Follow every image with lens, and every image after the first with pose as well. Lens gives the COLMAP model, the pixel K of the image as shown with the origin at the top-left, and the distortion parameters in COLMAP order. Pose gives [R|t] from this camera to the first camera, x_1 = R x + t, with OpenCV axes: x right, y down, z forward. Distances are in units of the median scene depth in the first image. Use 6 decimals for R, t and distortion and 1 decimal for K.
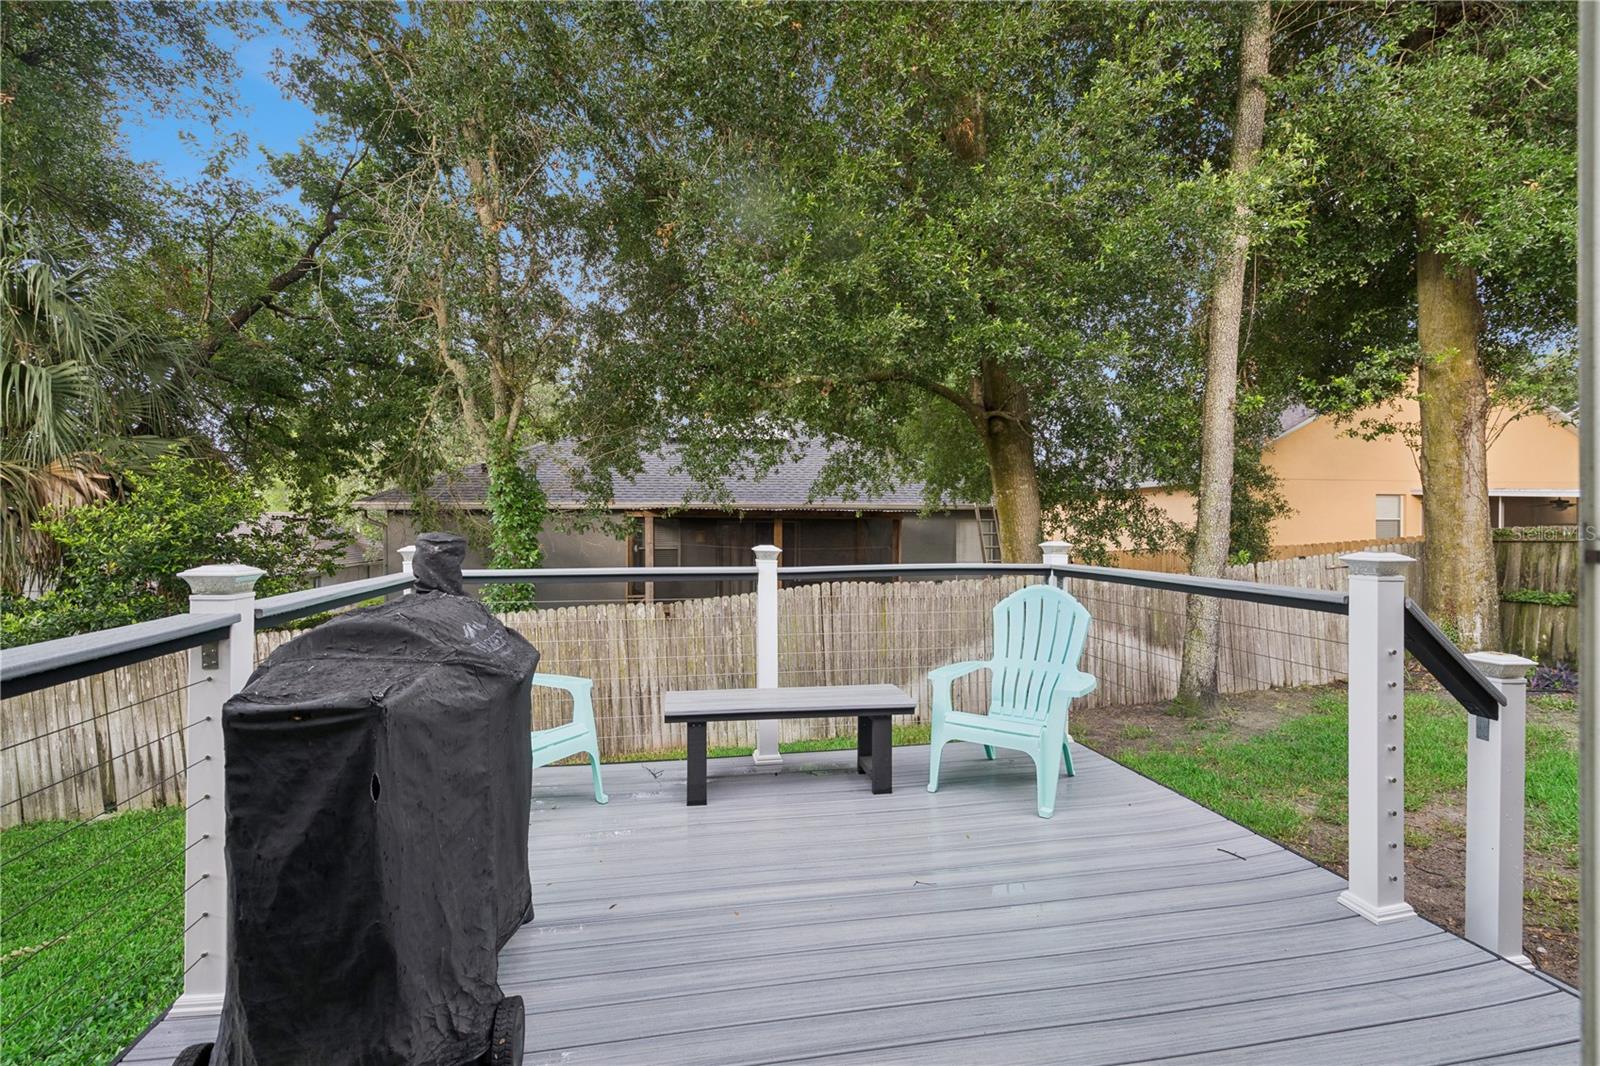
lens RADIAL K [[730.0, 0, 796.0], [0, 730.0, 526.8], [0, 0, 1]] dist [-0.006011, 0.002014]
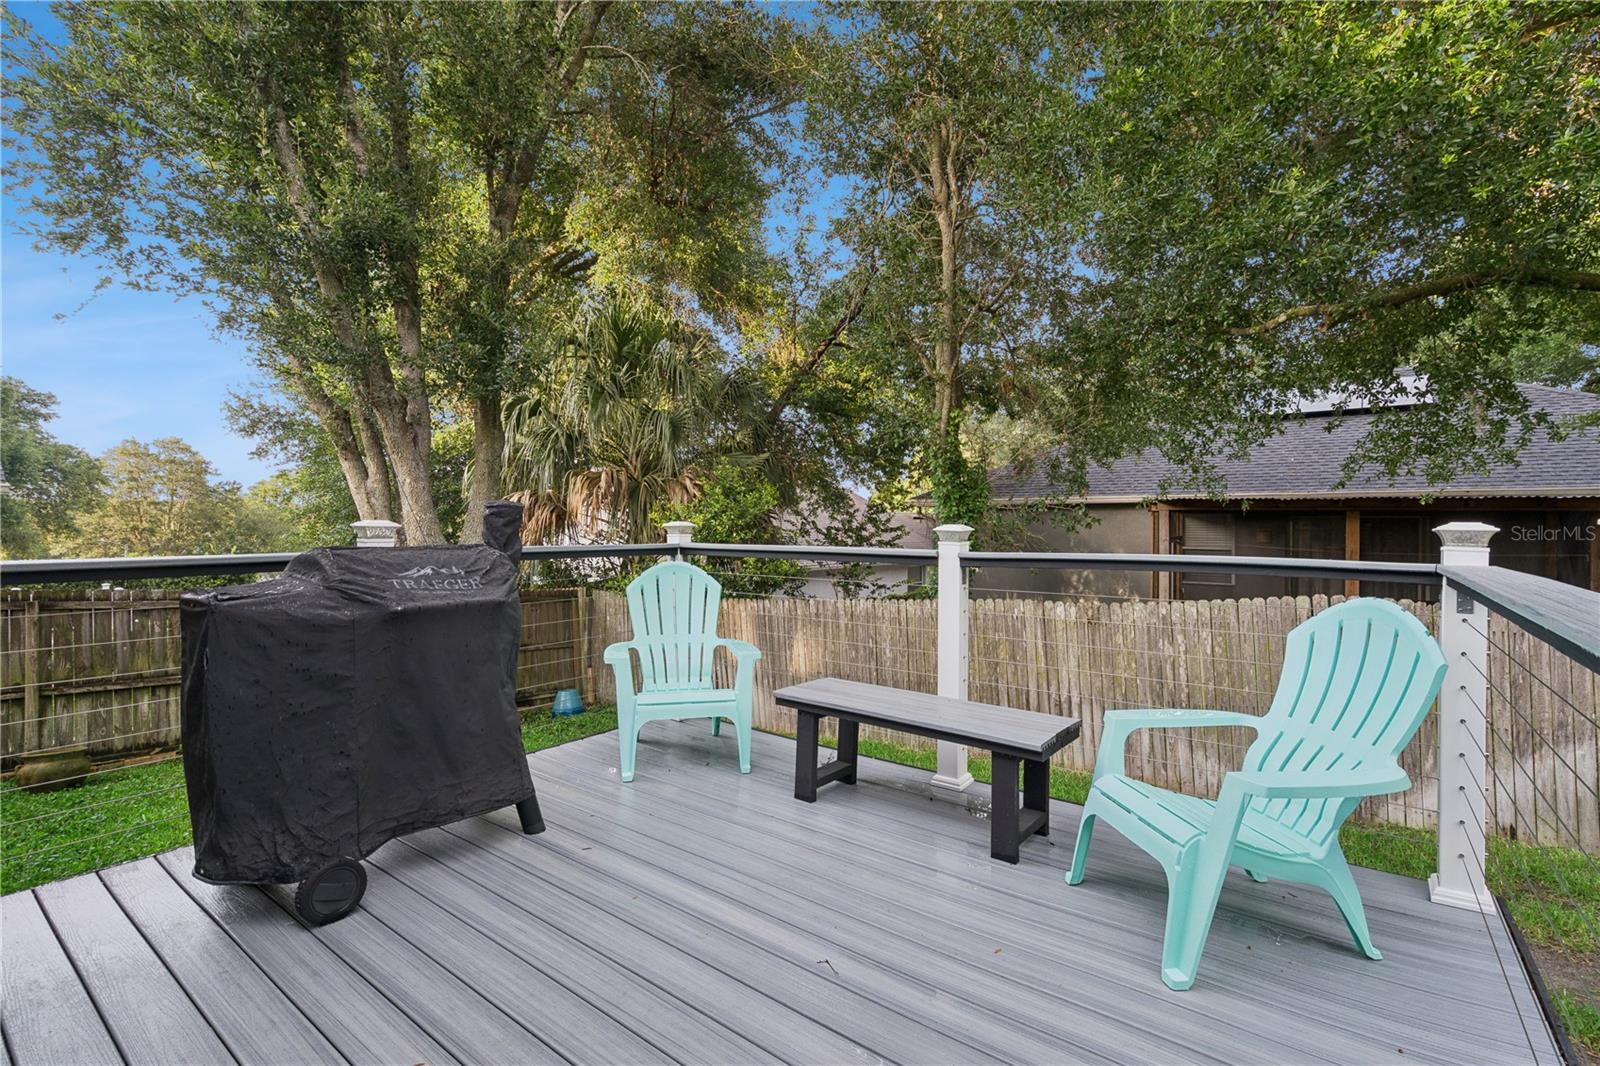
lens RADIAL K [[730.0, 0, 802.9], [0, 730.0, 525.4], [0, 0, 1]] dist [-0.006011, 0.002014]
pose [[0.676540, 0.006538, -0.736377, 0.205258], [-0.010221, 0.999948, -0.000512, 0.012776], [0.736335, 0.007873, 0.676571, 0.140437]]
